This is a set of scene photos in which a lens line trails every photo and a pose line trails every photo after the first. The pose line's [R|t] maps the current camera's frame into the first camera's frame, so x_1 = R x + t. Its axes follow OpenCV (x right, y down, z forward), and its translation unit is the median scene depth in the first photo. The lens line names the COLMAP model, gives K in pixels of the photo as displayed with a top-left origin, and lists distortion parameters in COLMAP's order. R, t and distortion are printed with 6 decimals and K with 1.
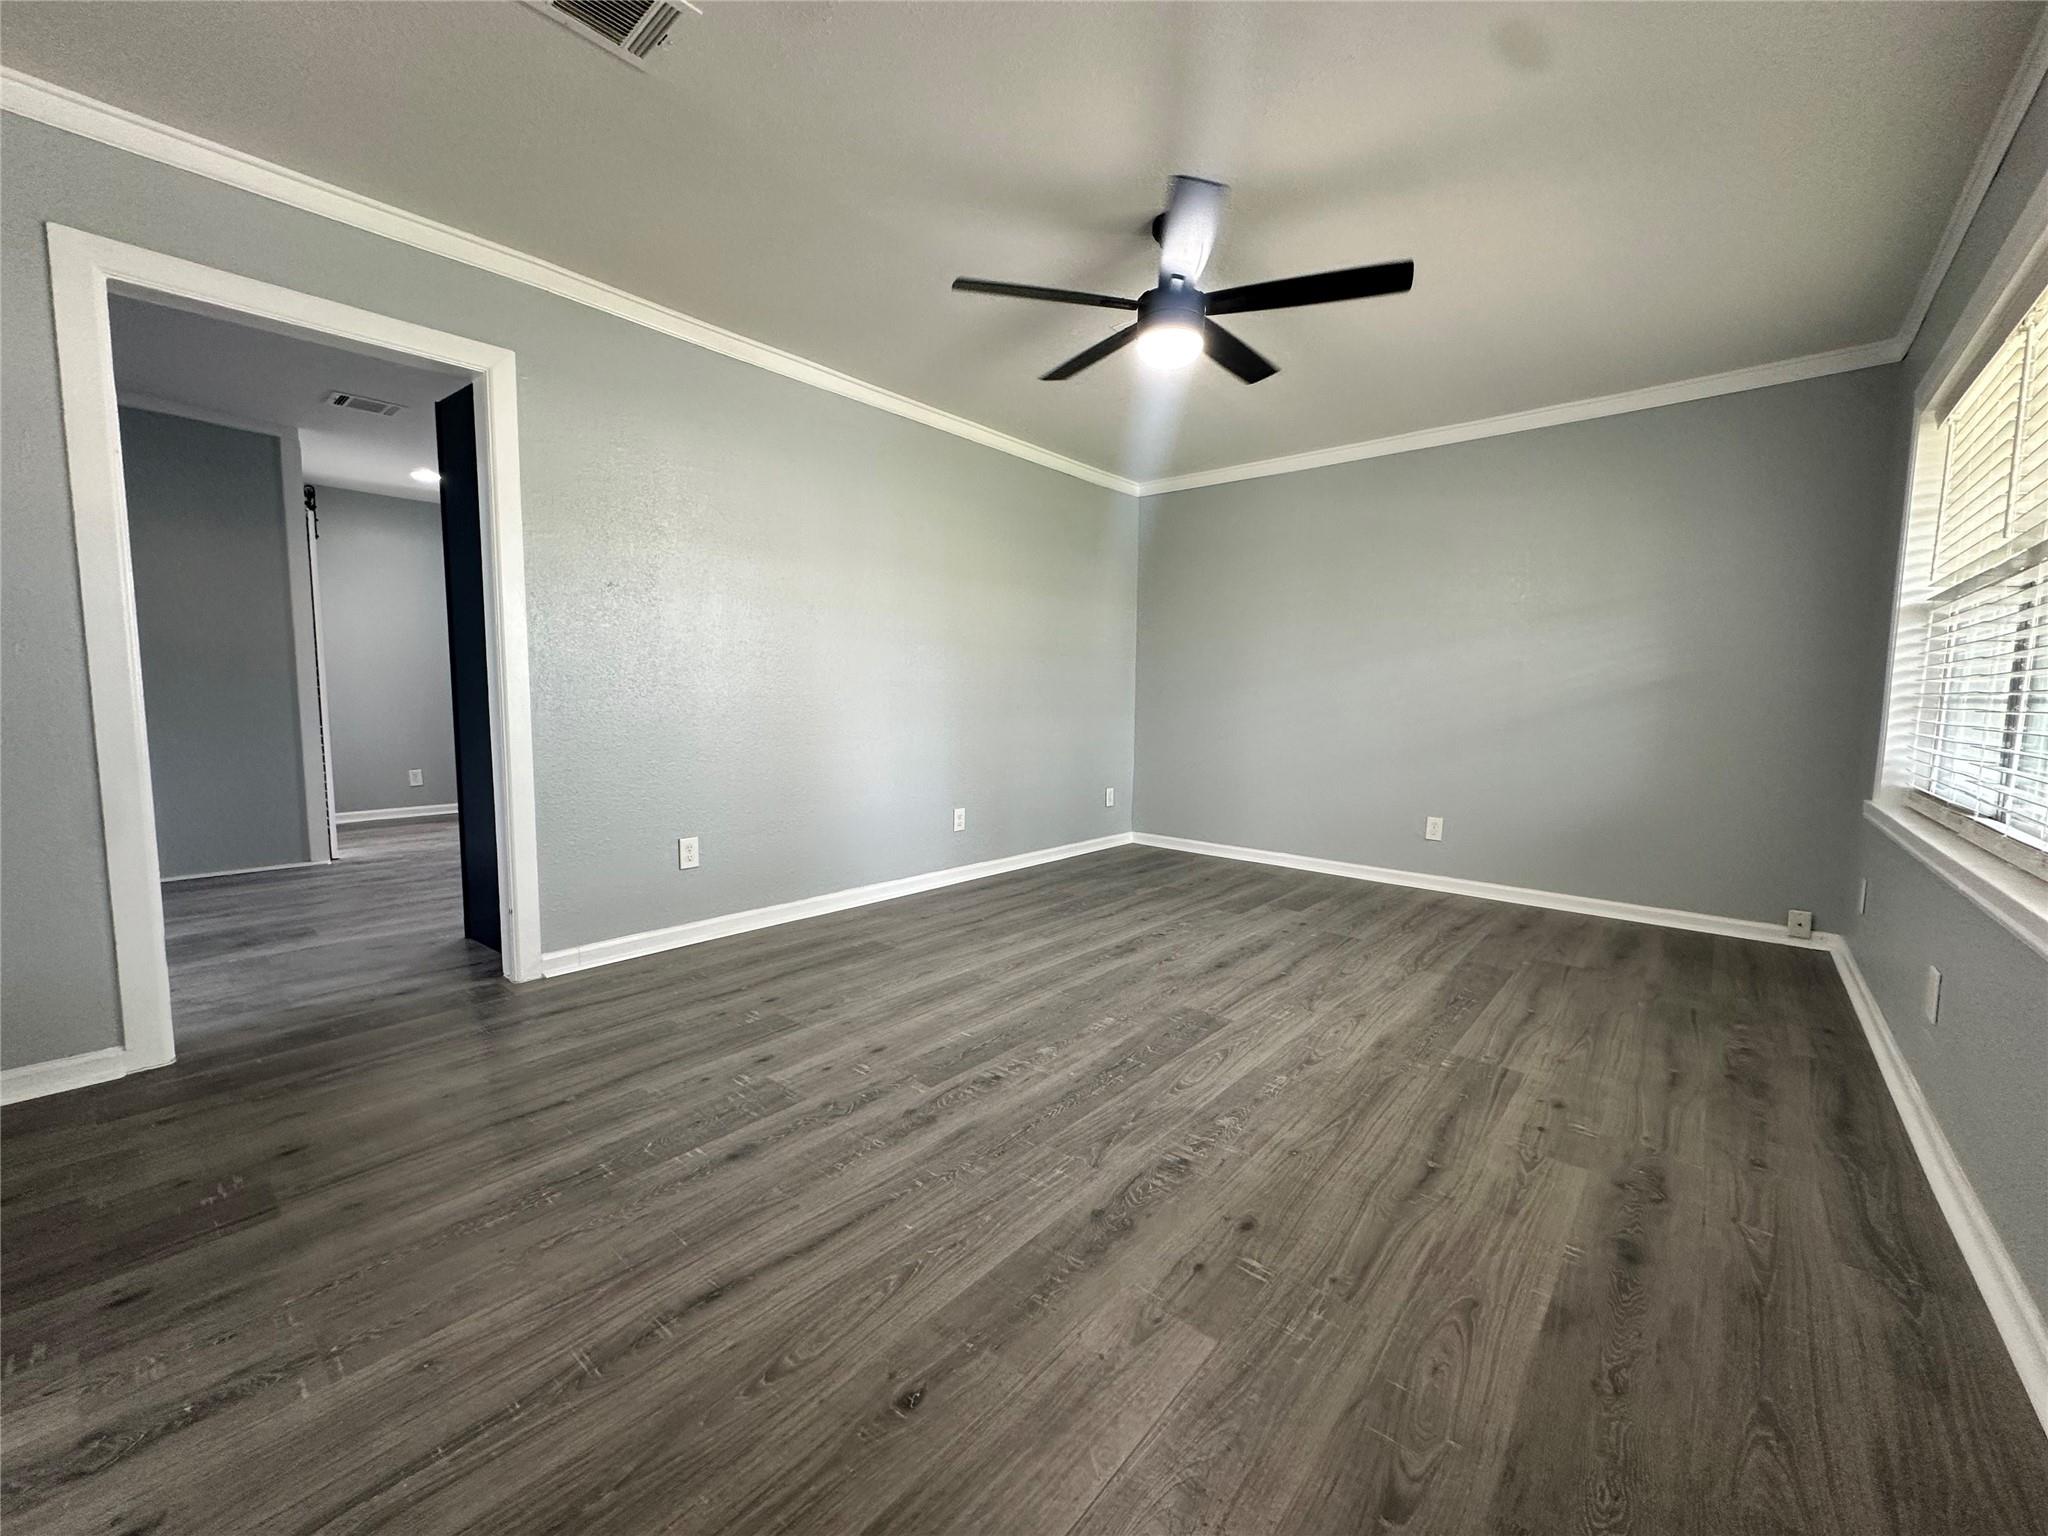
lens RADIAL K [[809.1, 0, 1022.6], [0, 809.1, 774.6], [0, 0, 1]] dist [-0.007731, 0.001236]
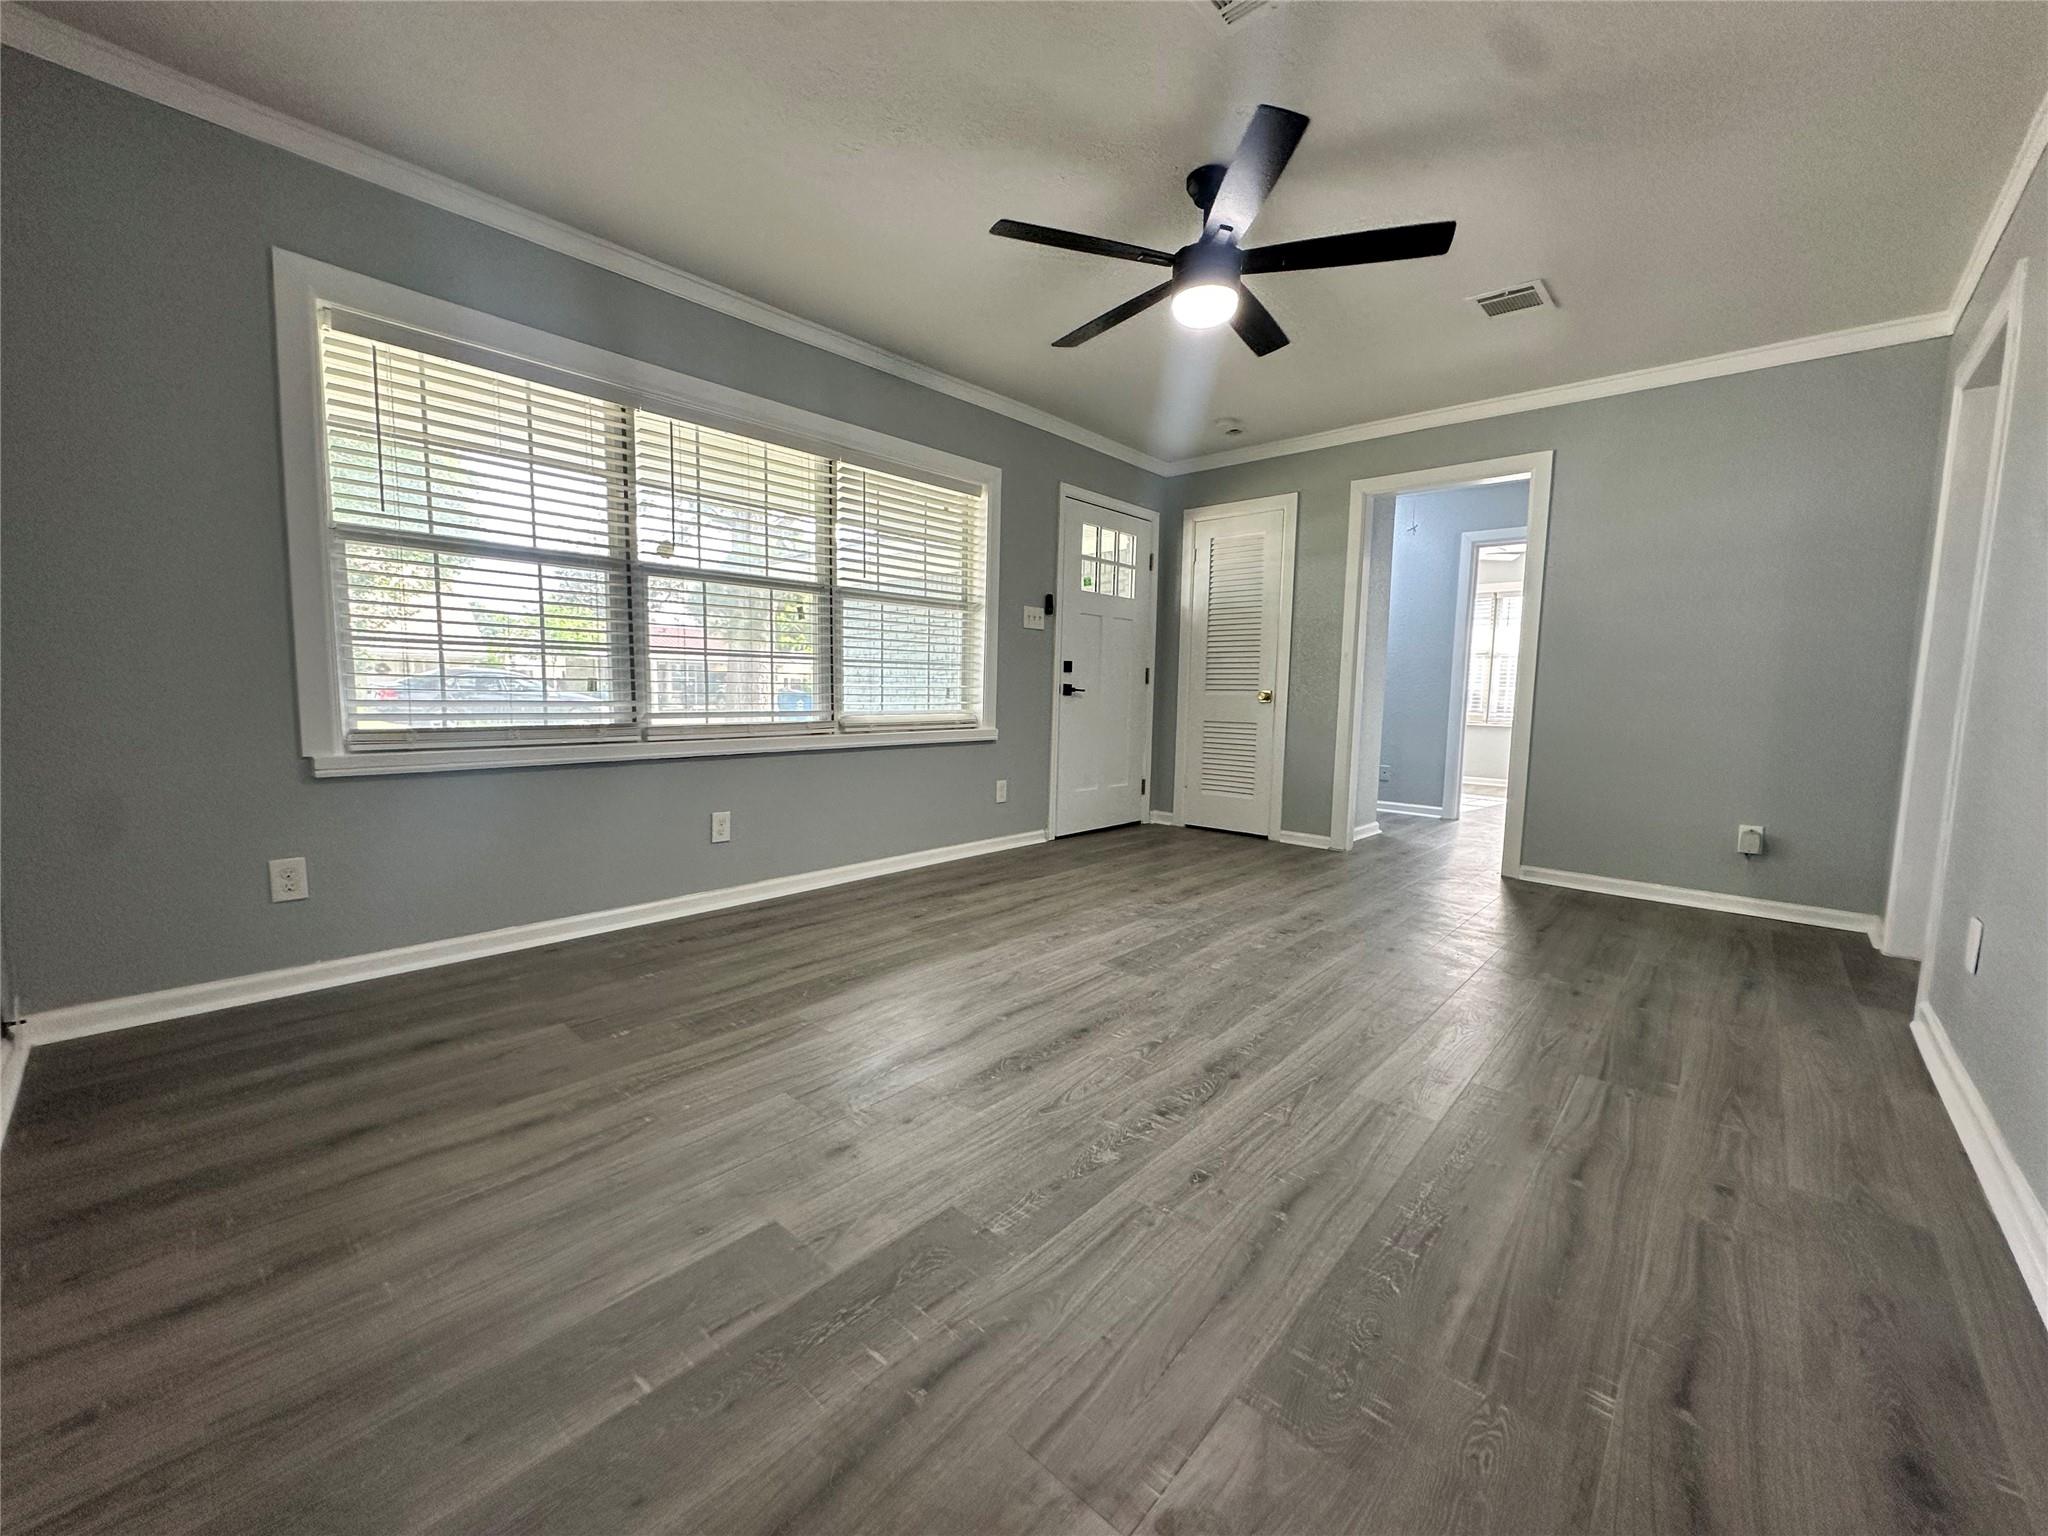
lens RADIAL K [[809.1, 0, 1020.4], [0, 809.1, 762.7], [0, 0, 1]] dist [-0.007731, 0.001236]
pose [[-0.999183, -0.034750, 0.020616, 0.348804], [-0.030083, 0.980422, 0.194598, -0.160711], [-0.026975, 0.193819, -0.980666, 1.976494]]
